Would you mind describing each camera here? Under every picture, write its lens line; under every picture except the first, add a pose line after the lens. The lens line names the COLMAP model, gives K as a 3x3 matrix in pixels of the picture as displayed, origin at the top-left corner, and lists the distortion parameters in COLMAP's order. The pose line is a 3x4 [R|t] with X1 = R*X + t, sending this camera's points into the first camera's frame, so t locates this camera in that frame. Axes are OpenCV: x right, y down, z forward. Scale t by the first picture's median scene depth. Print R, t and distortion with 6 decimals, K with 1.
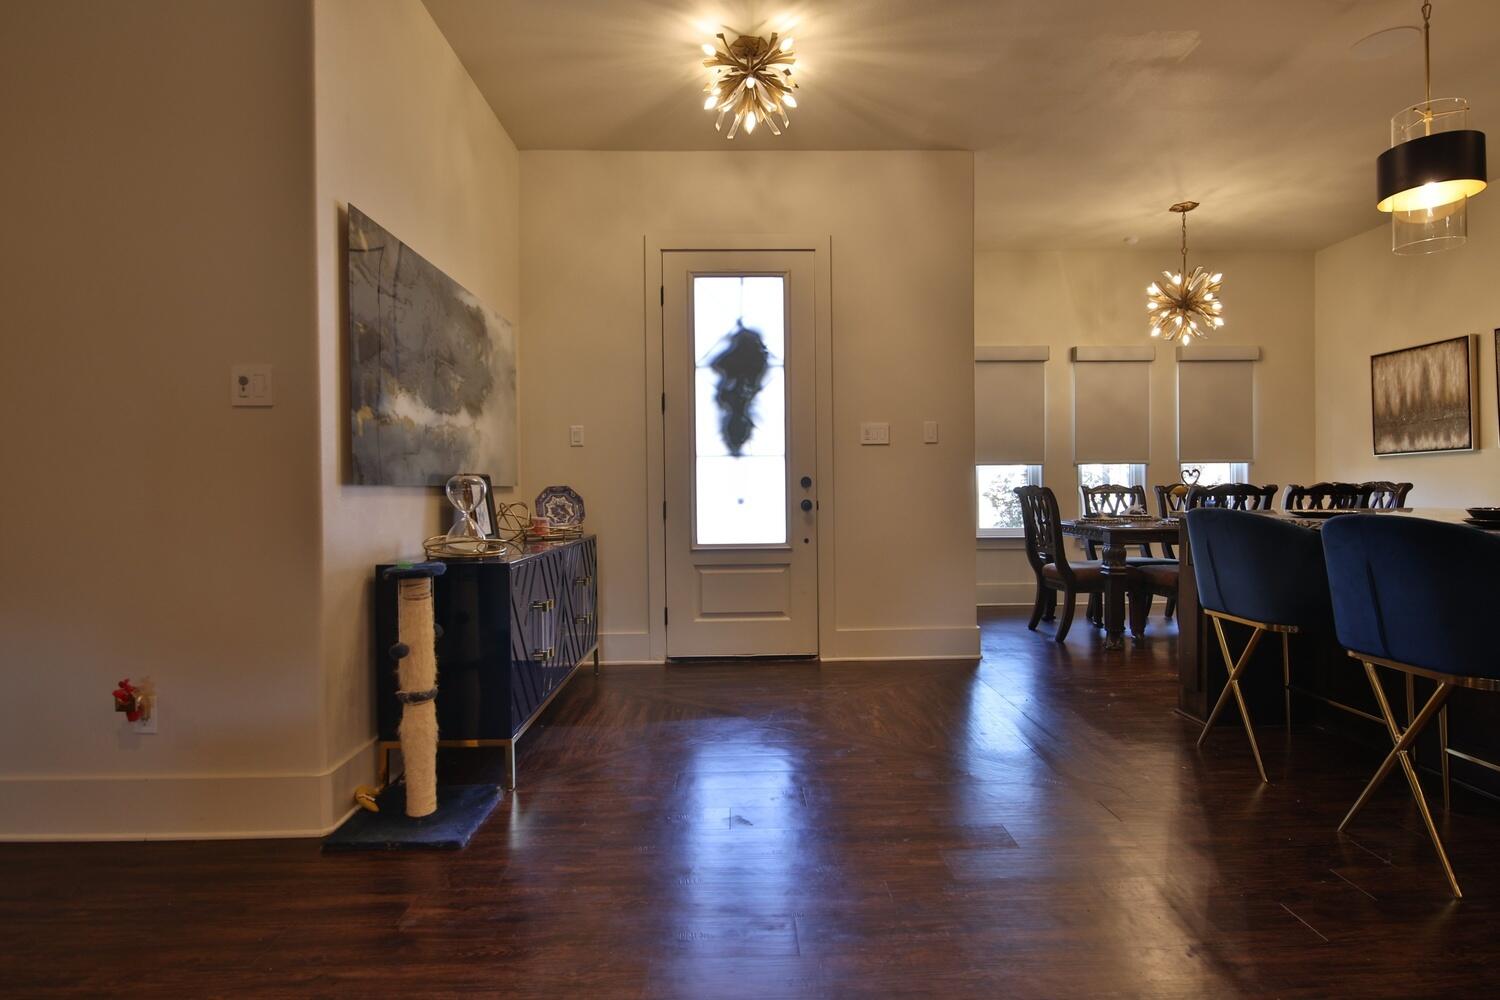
lens RADIAL K [[734.5, 0, 754.6], [0, 734.5, 497.9], [0, 0, 1]] dist [0.002412, -0.010664]
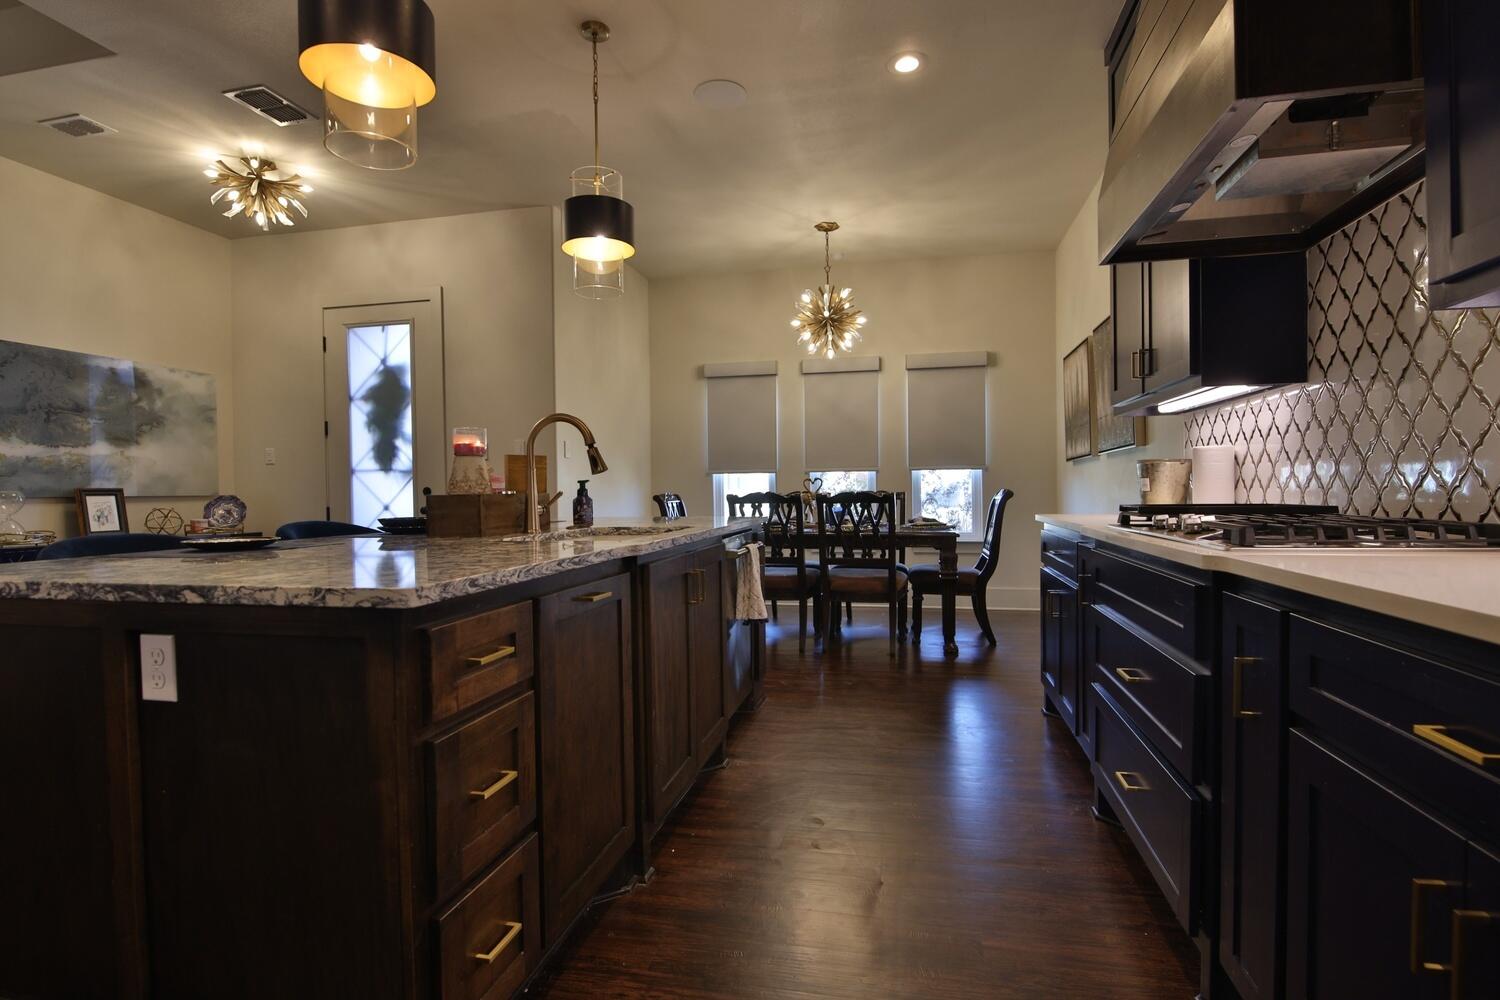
lens RADIAL K [[734.5, 0, 754.6], [0, 734.5, 497.9], [0, 0, 1]] dist [0.002412, -0.010664]
pose [[0.971357, 0.000524, -0.237626, 0.749077], [-0.001204, 0.999996, -0.002717, -0.007137], [0.237623, 0.002926, 0.971353, -0.043032]]
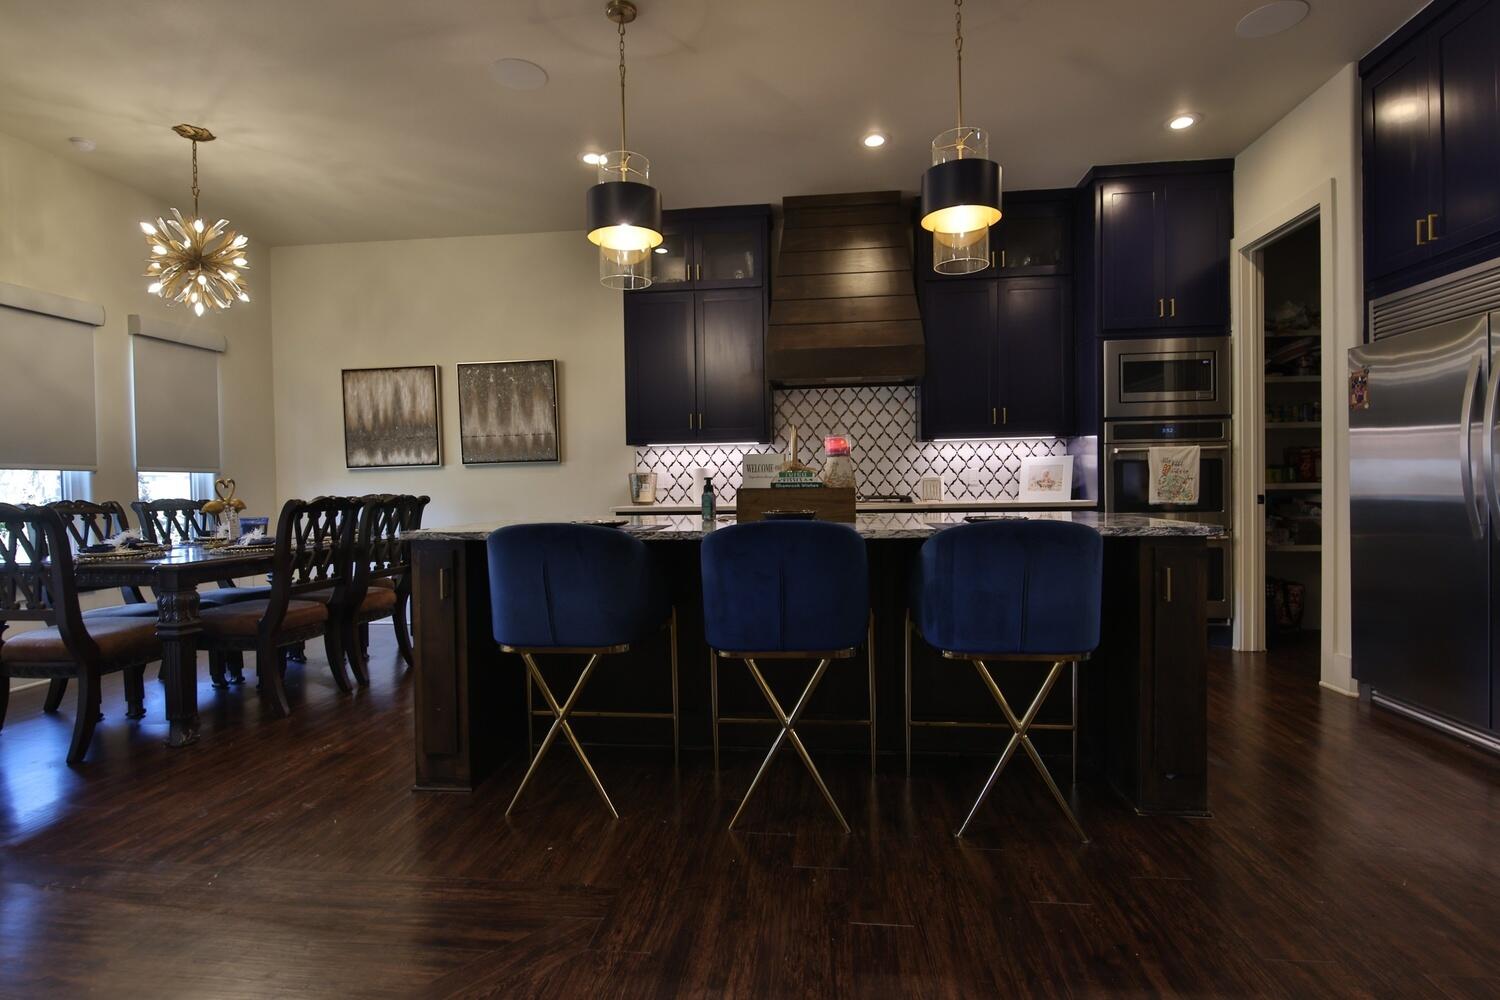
lens RADIAL K [[734.5, 0, 754.6], [0, 734.5, 497.9], [0, 0, 1]] dist [0.002412, -0.010664]
pose [[0.134044, -0.009298, 0.990932, -0.090916], [0.029705, 0.999544, 0.005361, -0.006839], [-0.990530, 0.028718, 0.134259, 0.340701]]
